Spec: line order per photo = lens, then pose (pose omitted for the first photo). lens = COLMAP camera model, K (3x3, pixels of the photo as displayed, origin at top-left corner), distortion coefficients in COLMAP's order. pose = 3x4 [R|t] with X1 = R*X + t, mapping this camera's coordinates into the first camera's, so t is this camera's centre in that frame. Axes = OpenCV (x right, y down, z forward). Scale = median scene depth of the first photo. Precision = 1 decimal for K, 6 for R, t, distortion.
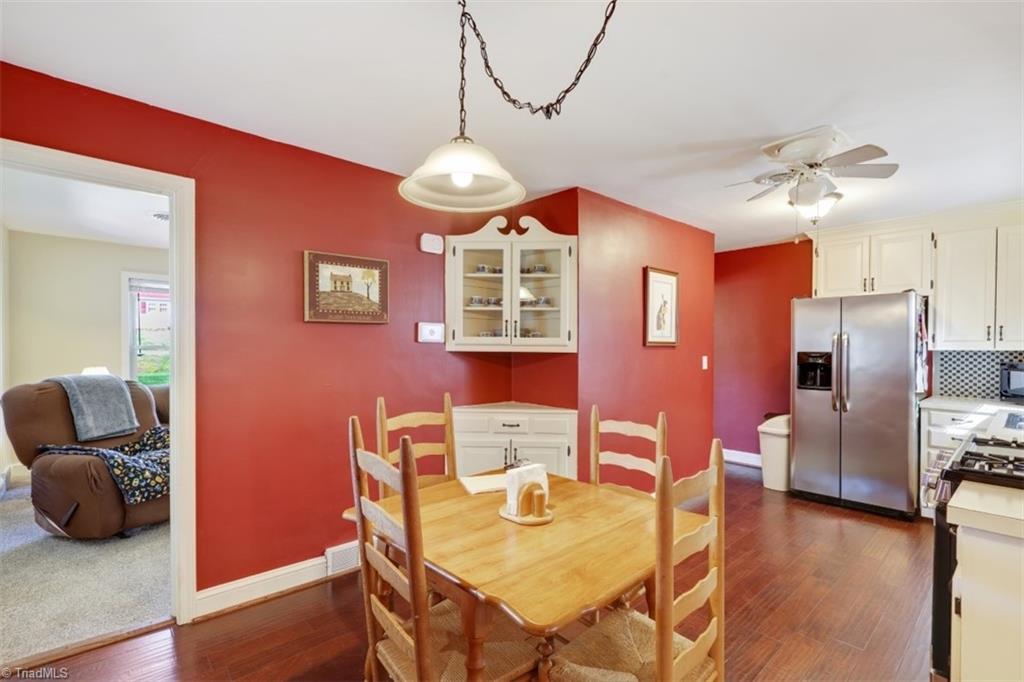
lens RADIAL K [[467.9, 0, 516.3], [0, 467.9, 348.3], [0, 0, 1]] dist [-0.000590, -0.000151]
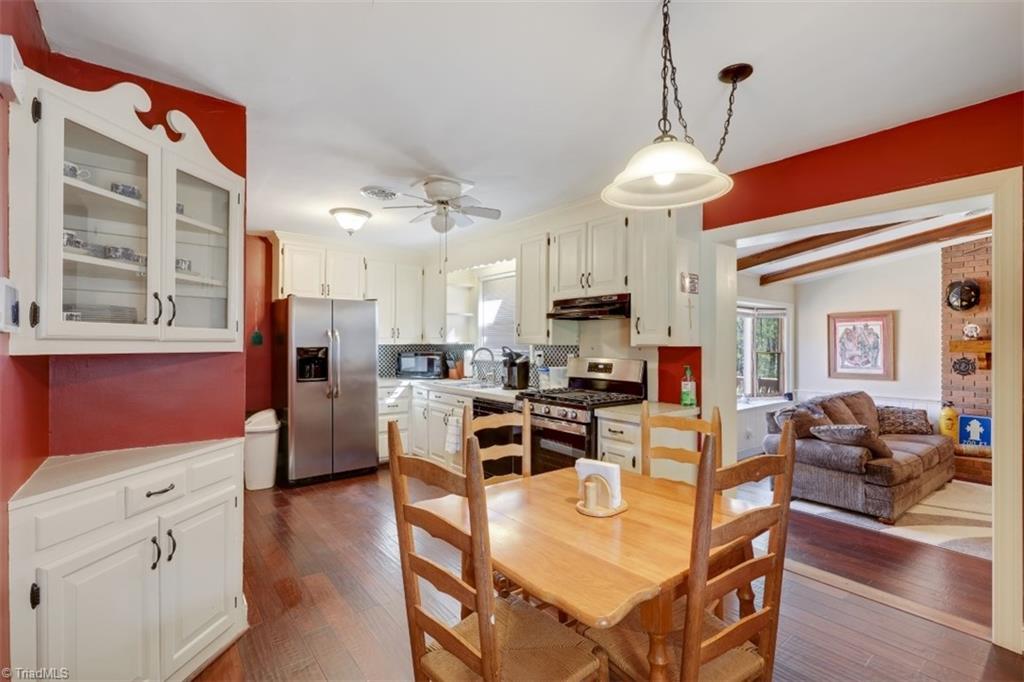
lens RADIAL K [[467.9, 0, 515.4], [0, 467.9, 340.5], [0, 0, 1]] dist [-0.000590, -0.000151]
pose [[0.076104, 0.001588, 0.997099, -0.508716], [0.001078, 0.999998, -0.001675, -0.005178], [-0.997099, 0.001202, 0.076103, 0.551073]]
